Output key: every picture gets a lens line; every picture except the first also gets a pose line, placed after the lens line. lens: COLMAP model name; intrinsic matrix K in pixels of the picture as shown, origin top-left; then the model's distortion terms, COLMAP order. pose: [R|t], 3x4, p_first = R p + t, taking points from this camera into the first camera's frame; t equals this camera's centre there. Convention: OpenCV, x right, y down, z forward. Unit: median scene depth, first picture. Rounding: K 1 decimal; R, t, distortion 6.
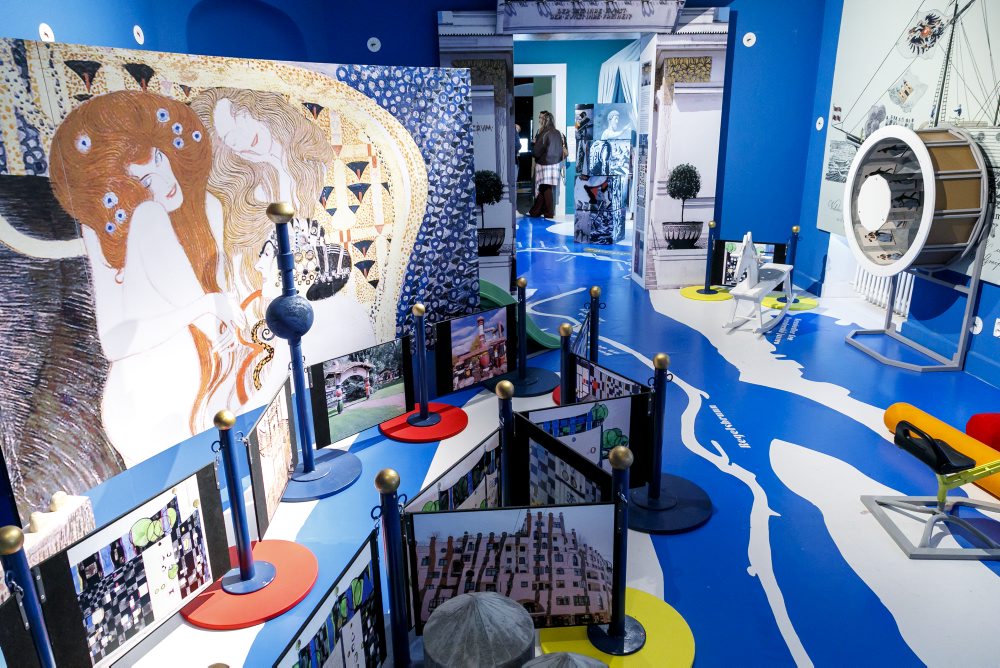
lens RADIAL K [[668.8, 0, 500.0], [0, 668.8, 334.0], [0, 0, 1]] dist [0.001318, -0.006396]
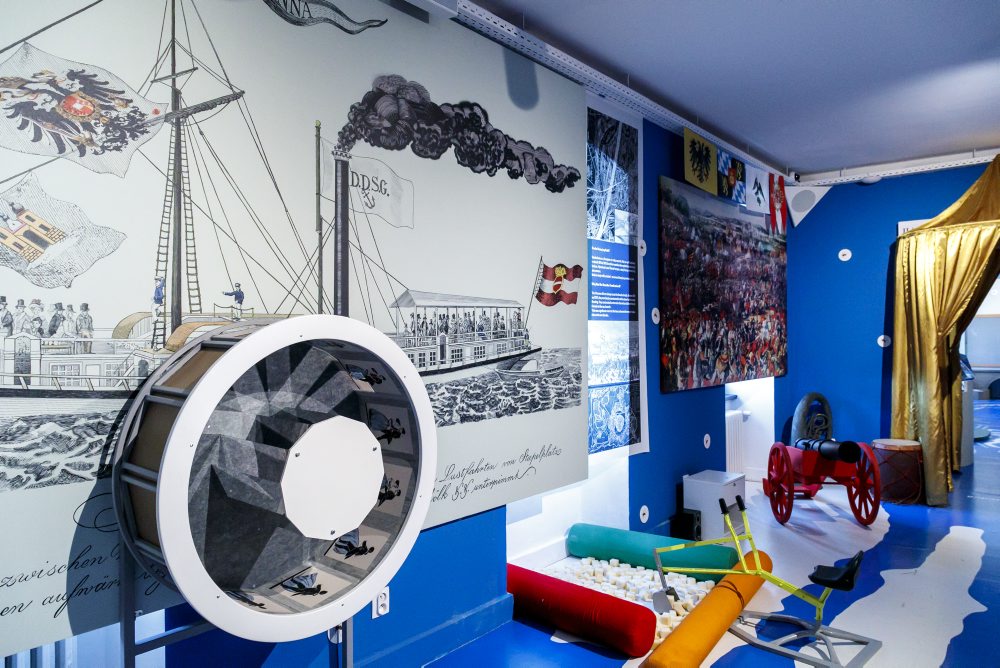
lens RADIAL K [[668.8, 0, 500.0], [0, 668.8, 334.0], [0, 0, 1]] dist [0.001318, -0.006396]
pose [[-0.741749, 0.021492, 0.670333, 0.166333], [0.220475, 0.951751, 0.213449, -0.361432], [-0.633403, 0.306117, -0.710699, 1.221561]]
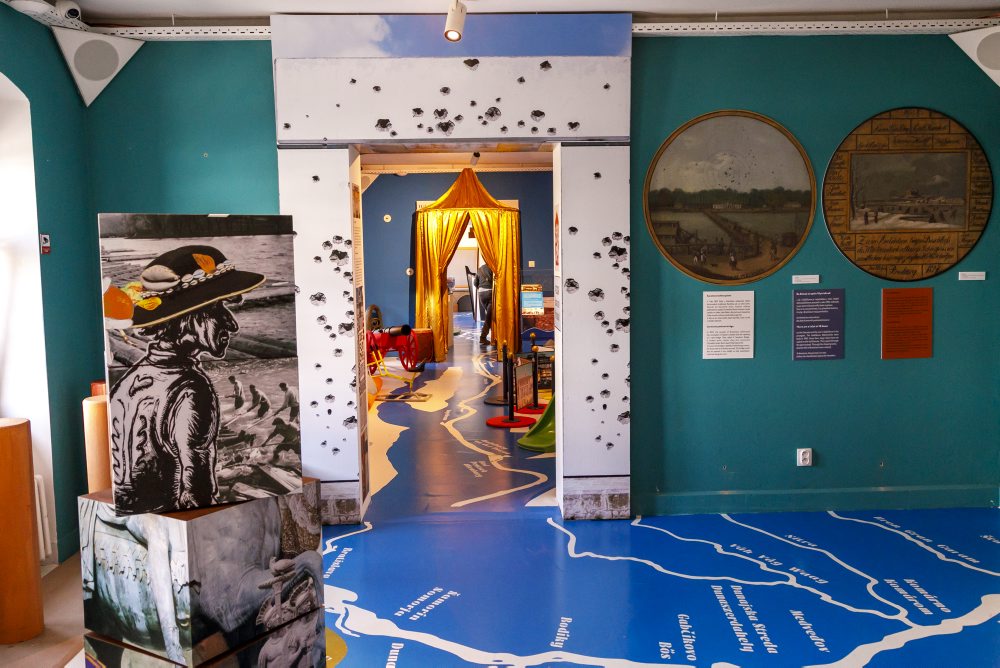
lens RADIAL K [[883.6, 0, 500.0], [0, 883.6, 334.0], [0, 0, 1]] dist [0.002176, 0.000031]
pose [[-0.998432, 0.028464, 0.048208, 0.052734], [0.044923, 0.921203, 0.386480, -0.849745], [-0.033409, 0.388039, -0.921037, 2.638077]]
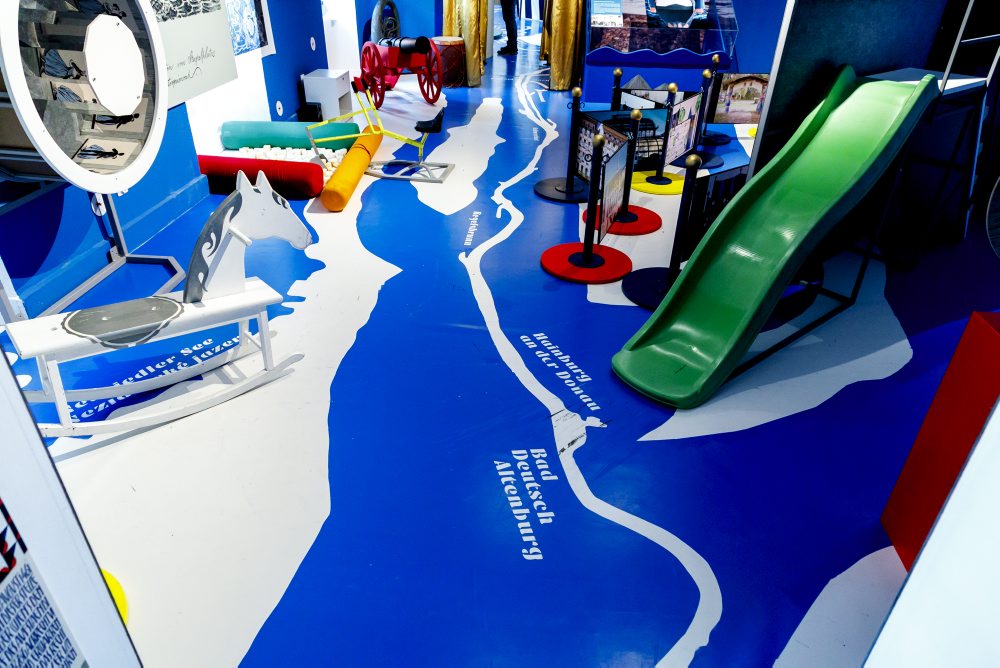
lens RADIAL K [[668.8, 0, 500.0], [0, 668.8, 334.0], [0, 0, 1]] dist [0.001318, -0.006396]
pose [[-0.995255, -0.058958, 0.077410, 0.164293], [0.018262, 0.668229, 0.743731, -0.468736], [-0.095576, 0.741616, -0.663982, 1.533169]]
